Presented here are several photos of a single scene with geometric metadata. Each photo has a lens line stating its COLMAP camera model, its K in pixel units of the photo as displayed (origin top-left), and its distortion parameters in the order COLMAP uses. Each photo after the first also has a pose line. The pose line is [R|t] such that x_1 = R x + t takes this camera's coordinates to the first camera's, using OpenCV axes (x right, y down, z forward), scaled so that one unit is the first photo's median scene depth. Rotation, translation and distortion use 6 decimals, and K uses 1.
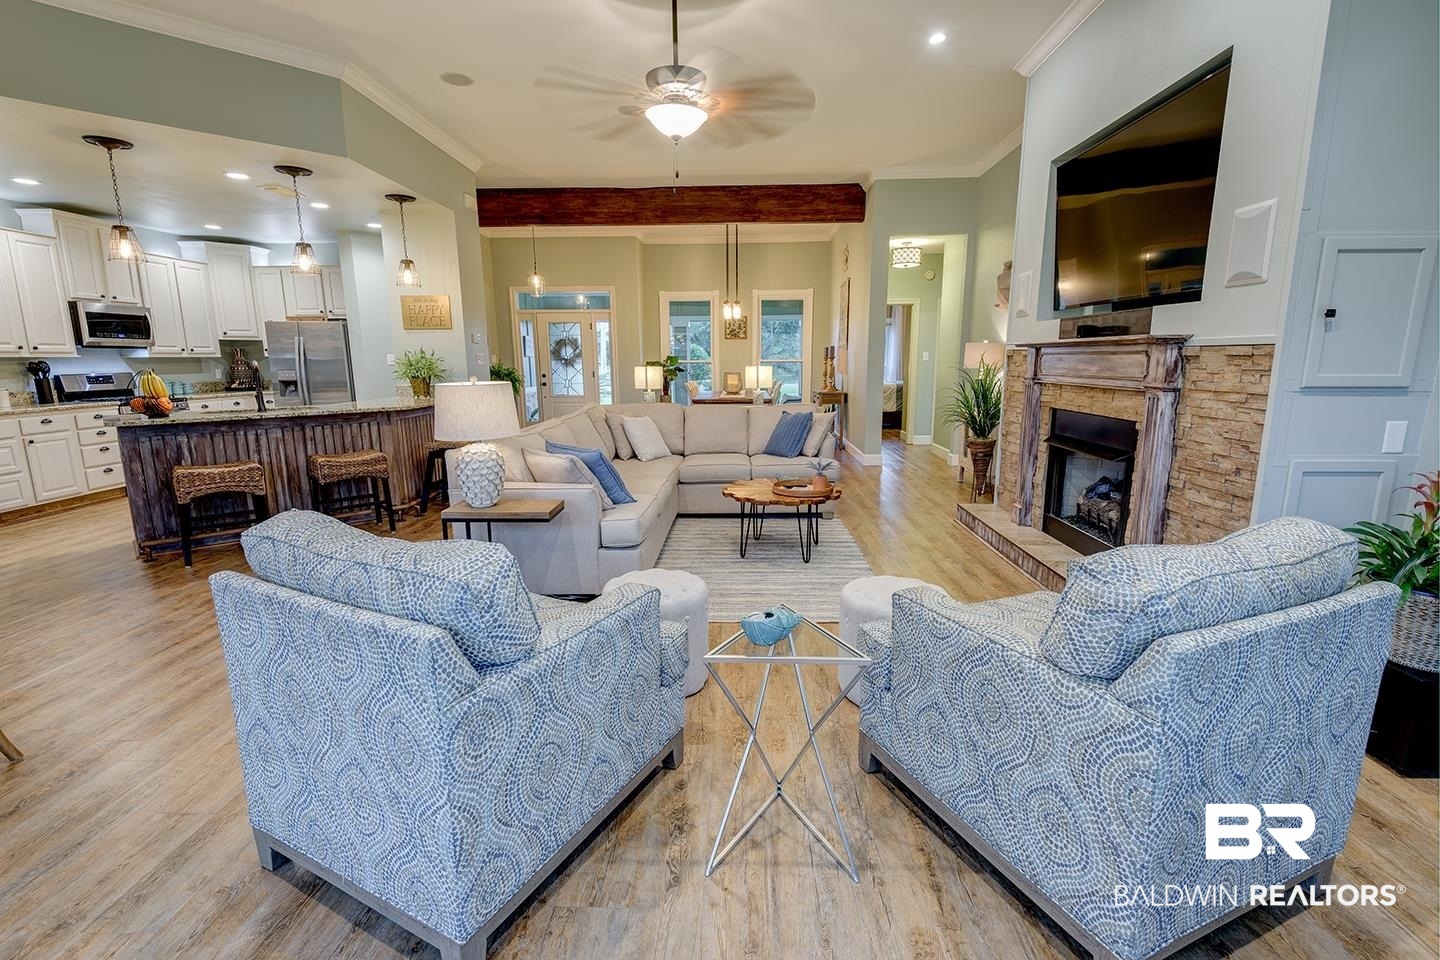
lens RADIAL K [[646.4, 0, 720.7], [0, 646.4, 476.5], [0, 0, 1]] dist [0.029116, -0.017054]
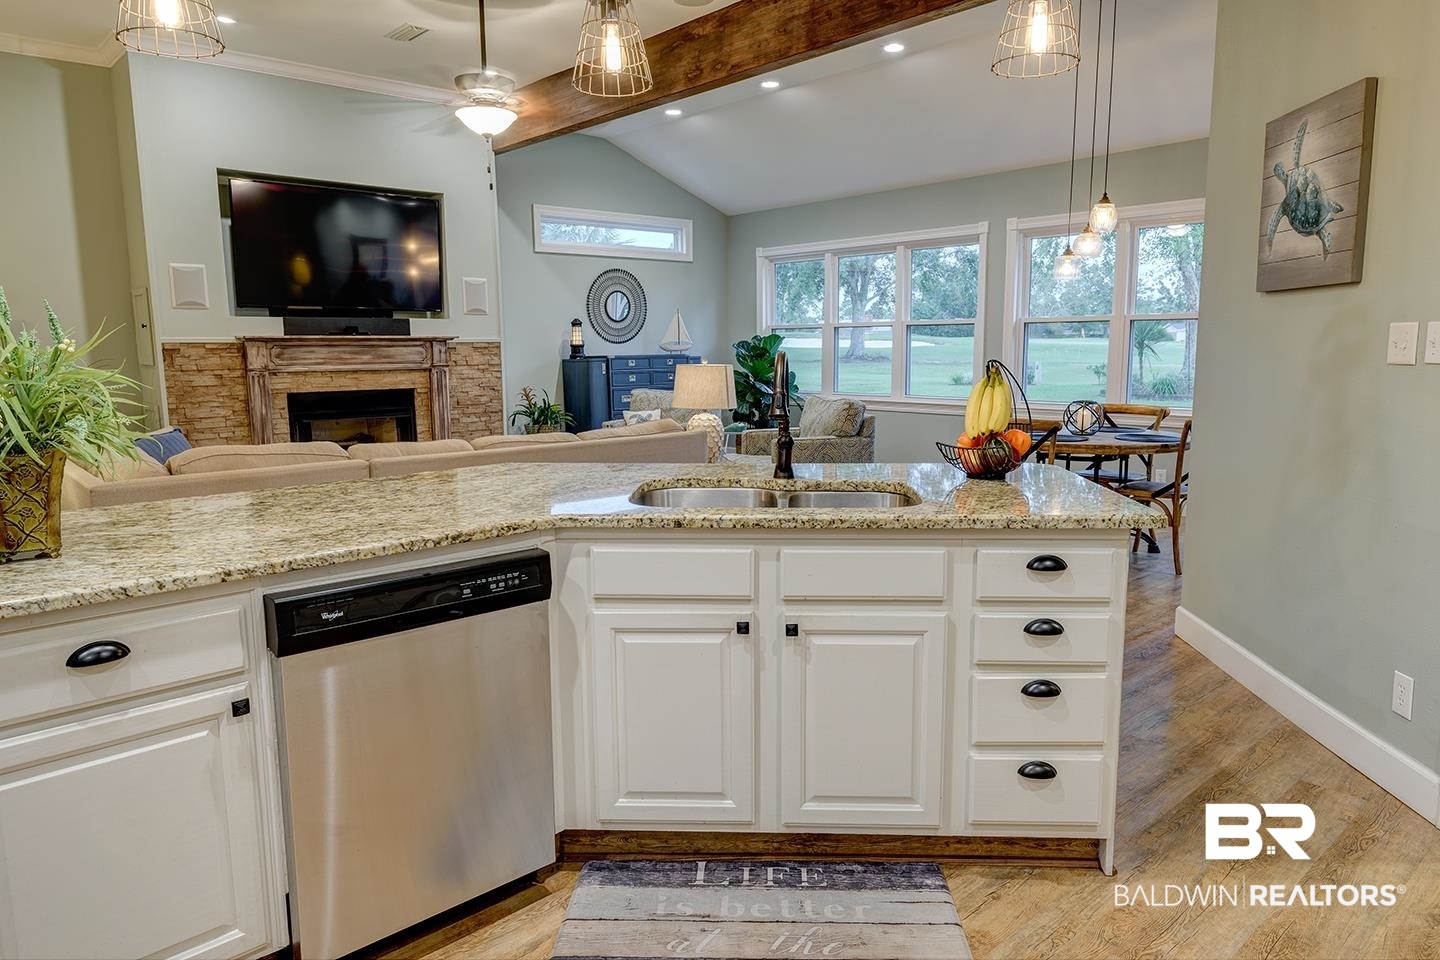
lens RADIAL K [[936.7, 0, 720.0], [0, 936.7, 480.0], [0, 0, 1]] dist [0.036430, -0.001120]
pose [[-0.698144, -0.091247, 0.710119, -0.869808], [0.142824, 0.954160, 0.263020, -0.206049], [-0.701568, 0.285048, -0.653109, 1.138495]]
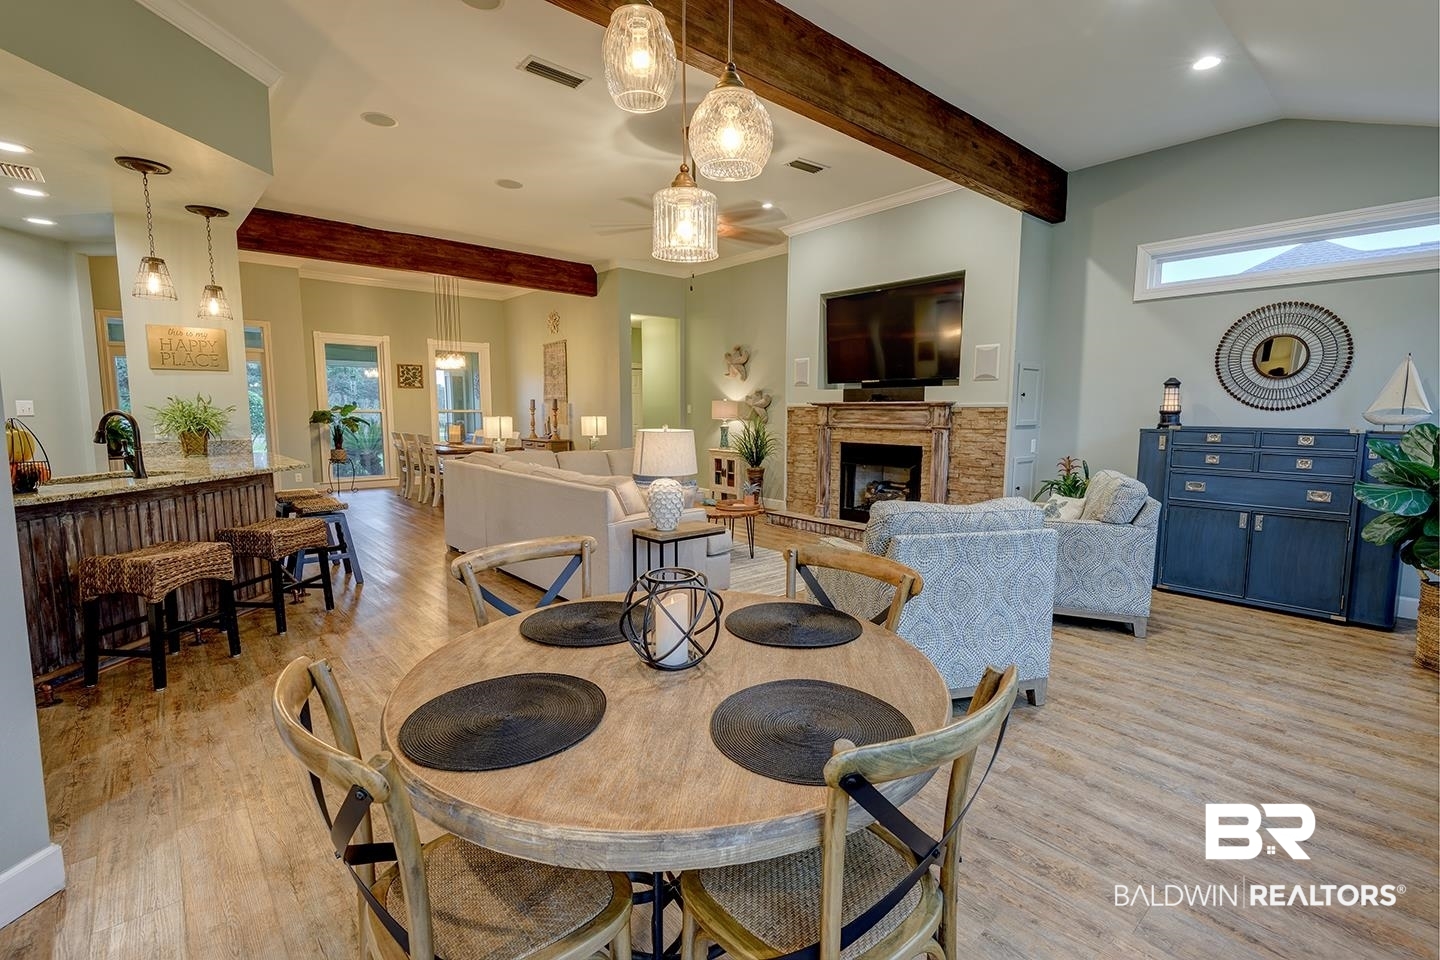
lens RADIAL K [[646.4, 0, 720.7], [0, 646.4, 476.5], [0, 0, 1]] dist [0.029116, -0.017054]
pose [[0.731207, -0.061904, 0.679341, -0.586495], [0.114639, 0.992862, -0.032919, -0.001346], [-0.672454, 0.101949, 0.733084, 0.015550]]
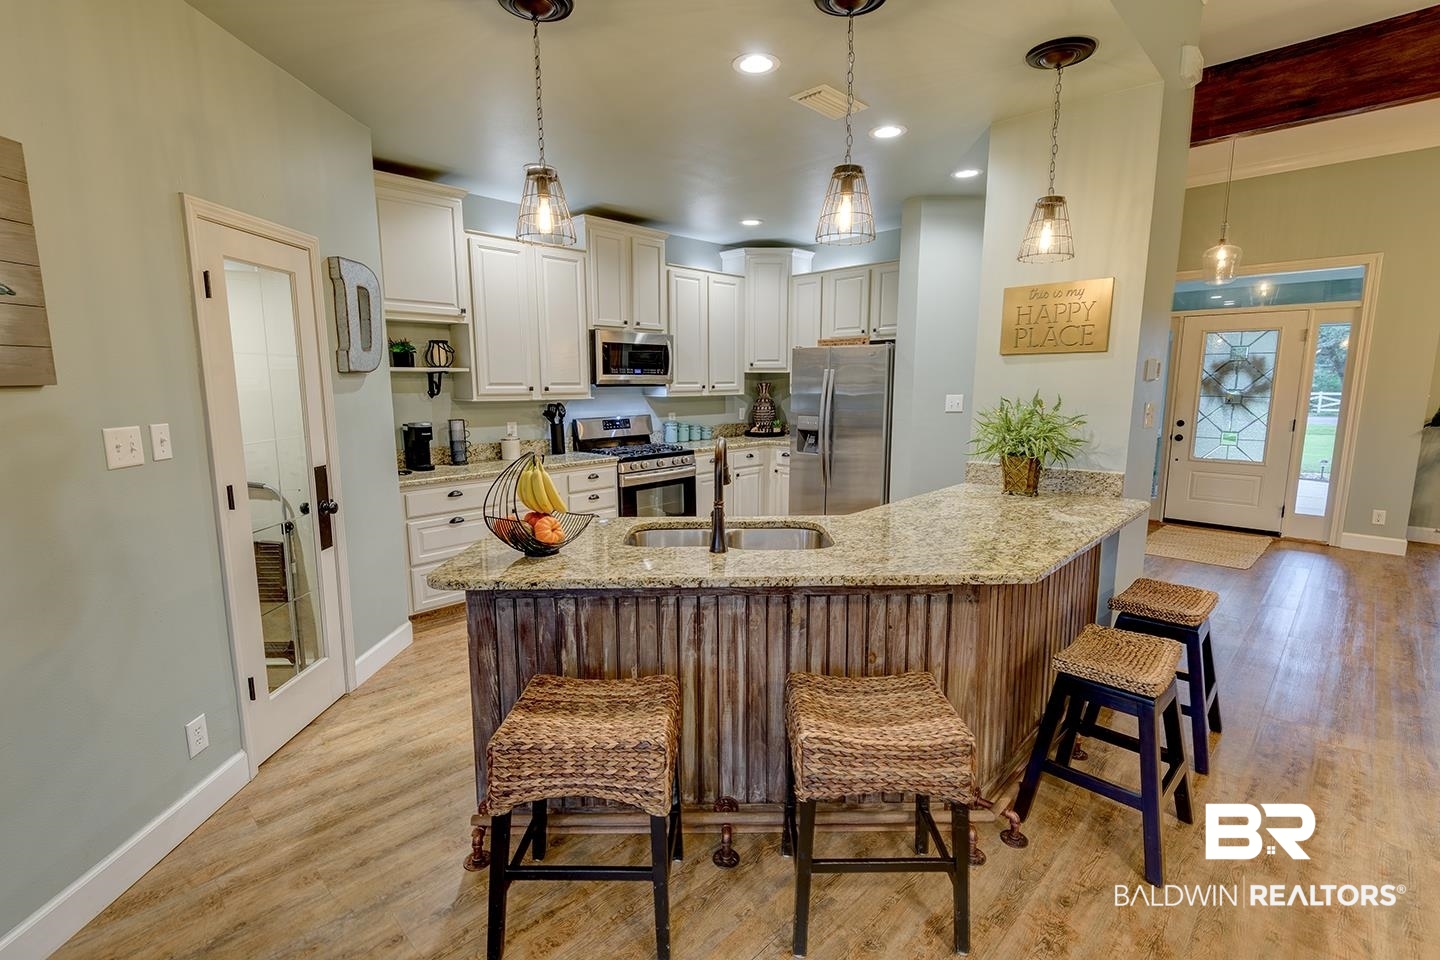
lens RADIAL K [[652.1, 0, 722.7], [0, 652.1, 482.2], [0, 0, 1]] dist [0.032591, -0.024184]
pose [[0.736336, 0.110441, -0.667542, -0.327972], [-0.123320, 0.991969, 0.028087, -0.128749], [0.665283, 0.061640, 0.744042, 0.538495]]
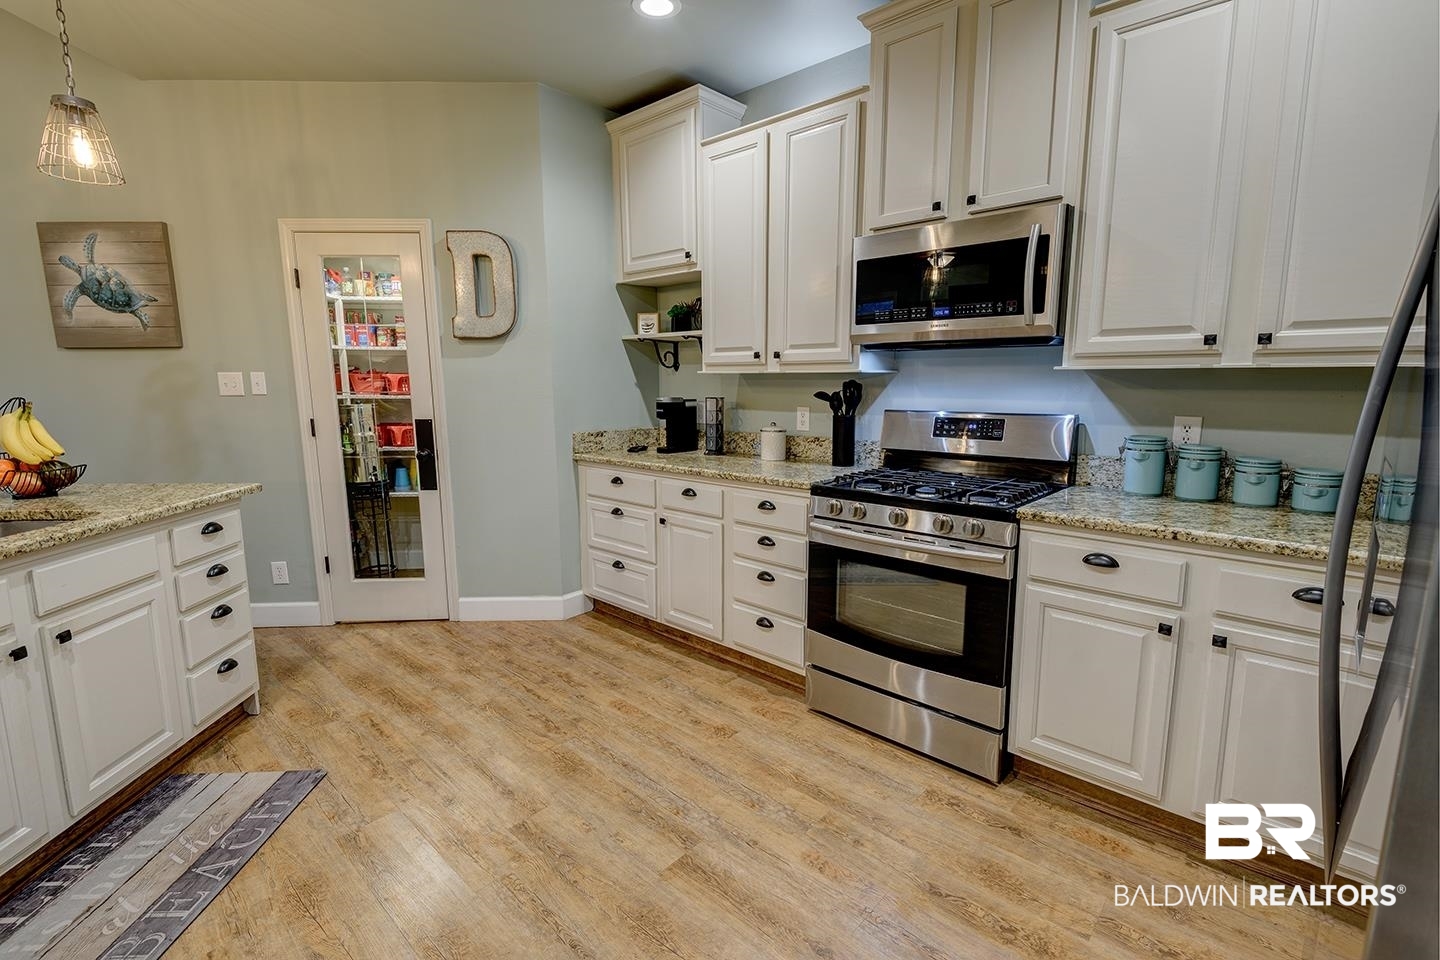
lens RADIAL K [[646.4, 0, 720.7], [0, 646.4, 476.5], [0, 0, 1]] dist [0.029116, -0.017054]
pose [[-0.657556, 0.123286, -0.743250, -0.621289], [-0.127466, 0.954094, 0.271030, -0.230692], [0.742545, 0.272956, -0.611655, 1.264299]]
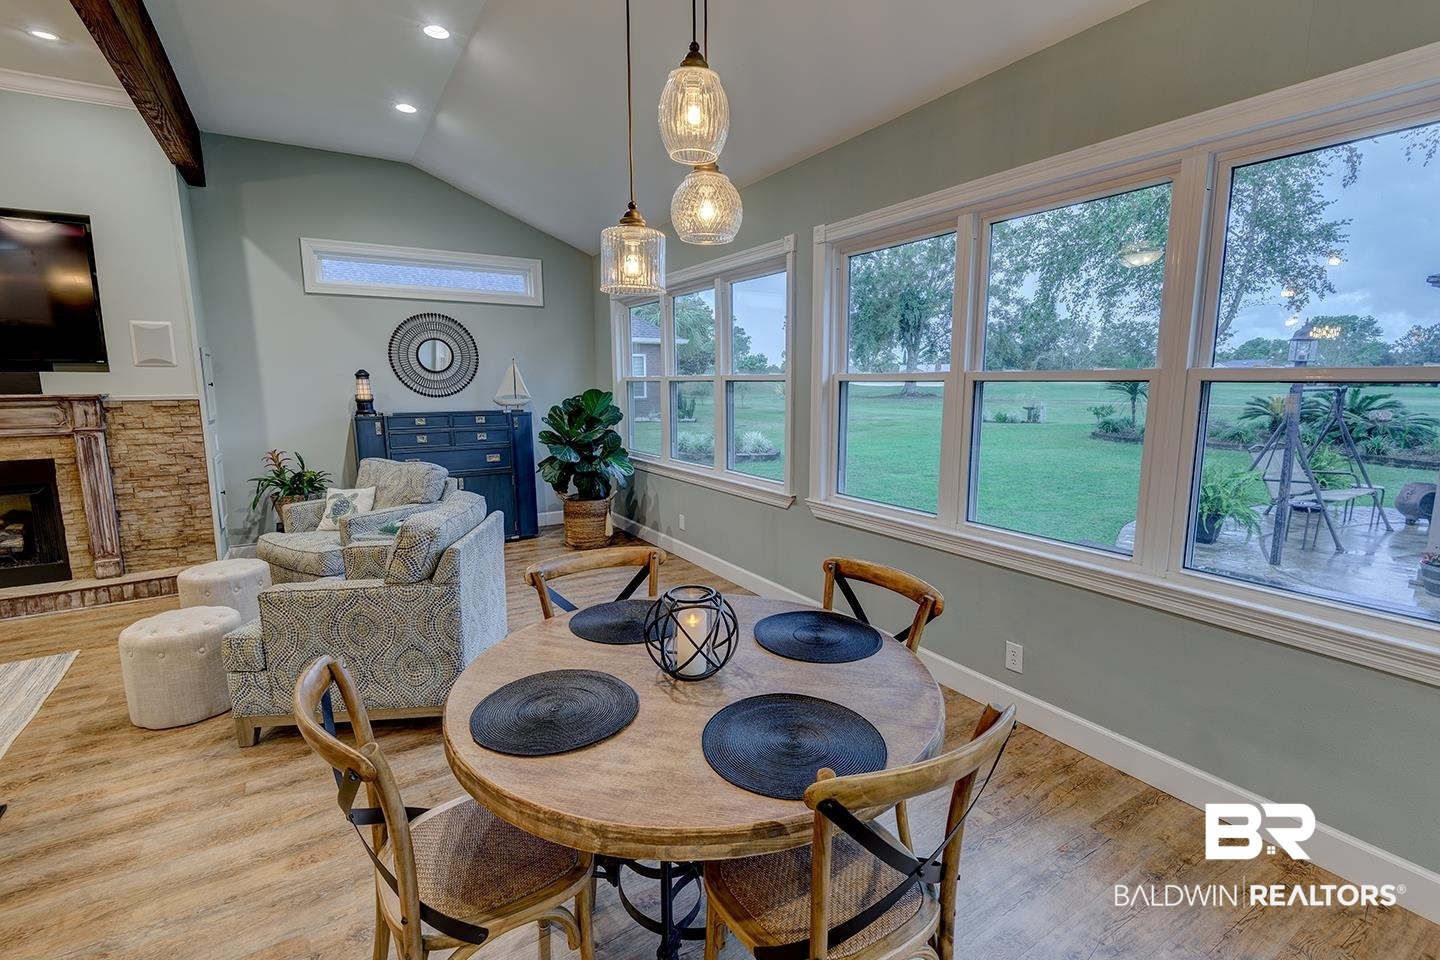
lens RADIAL K [[650.5, 0, 729.7], [0, 650.5, 477.3], [0, 0, 1]] dist [0.001597, -0.003863]
pose [[-0.567922, -0.114578, 0.815068, -0.659741], [0.155130, 0.957616, 0.242708, -0.084304], [-0.808331, 0.264280, -0.526077, 0.329584]]
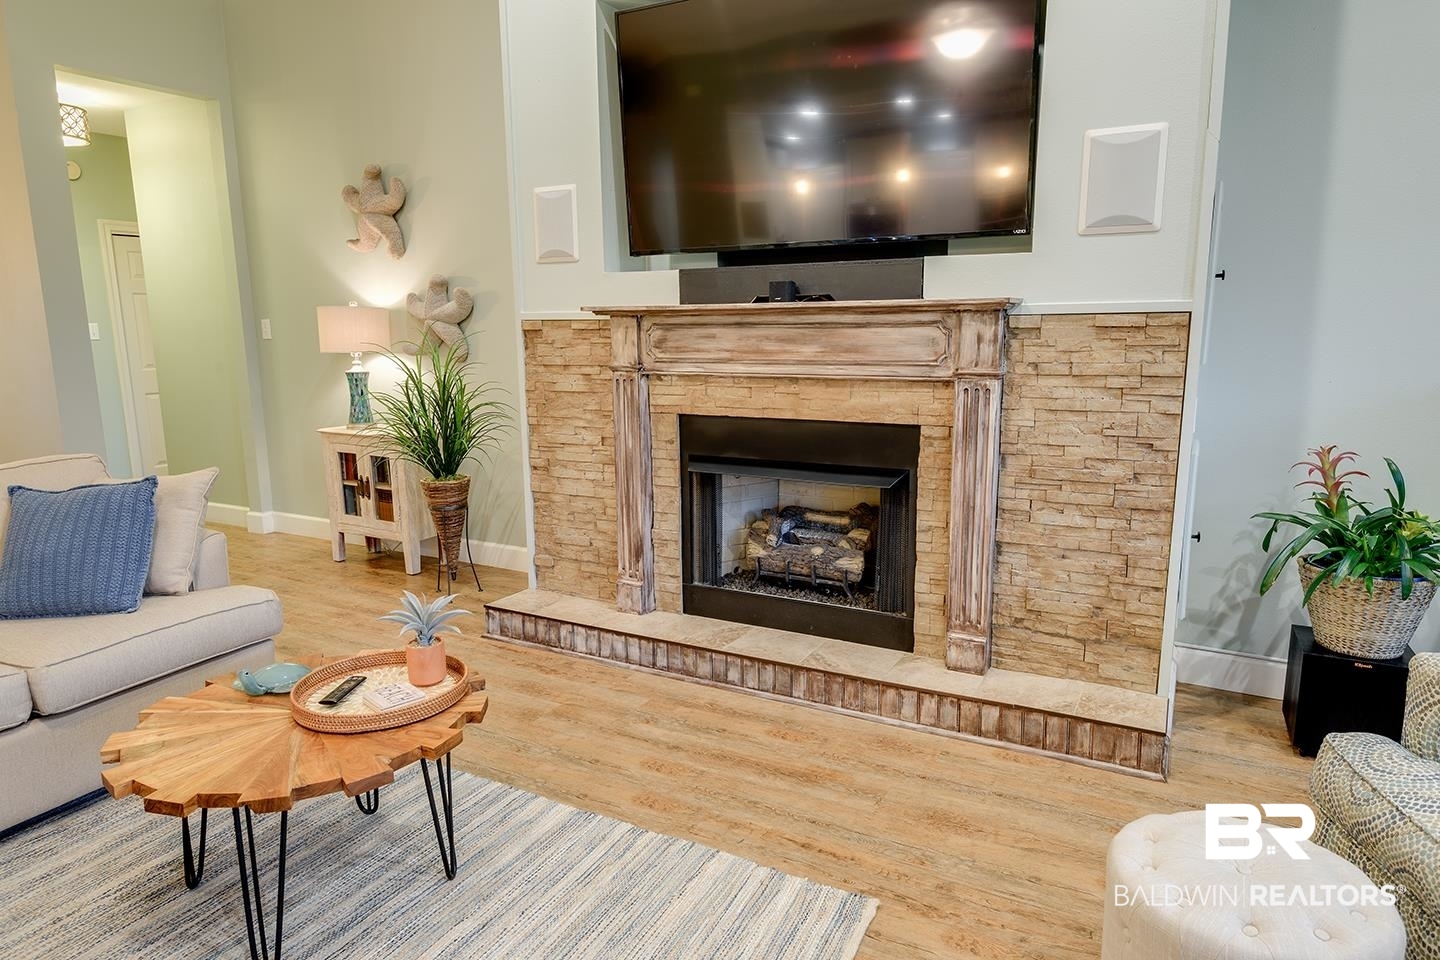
lens RADIAL K [[880.4, 0, 726.9], [0, 880.4, 480.6], [0, 0, 1]] dist [0.028890, -0.001937]
pose [[0.444363, -0.156174, 0.882129, -0.151011], [0.169092, 0.981609, 0.088608, -0.078647], [-0.879744, 0.109787, 0.462598, 0.417426]]
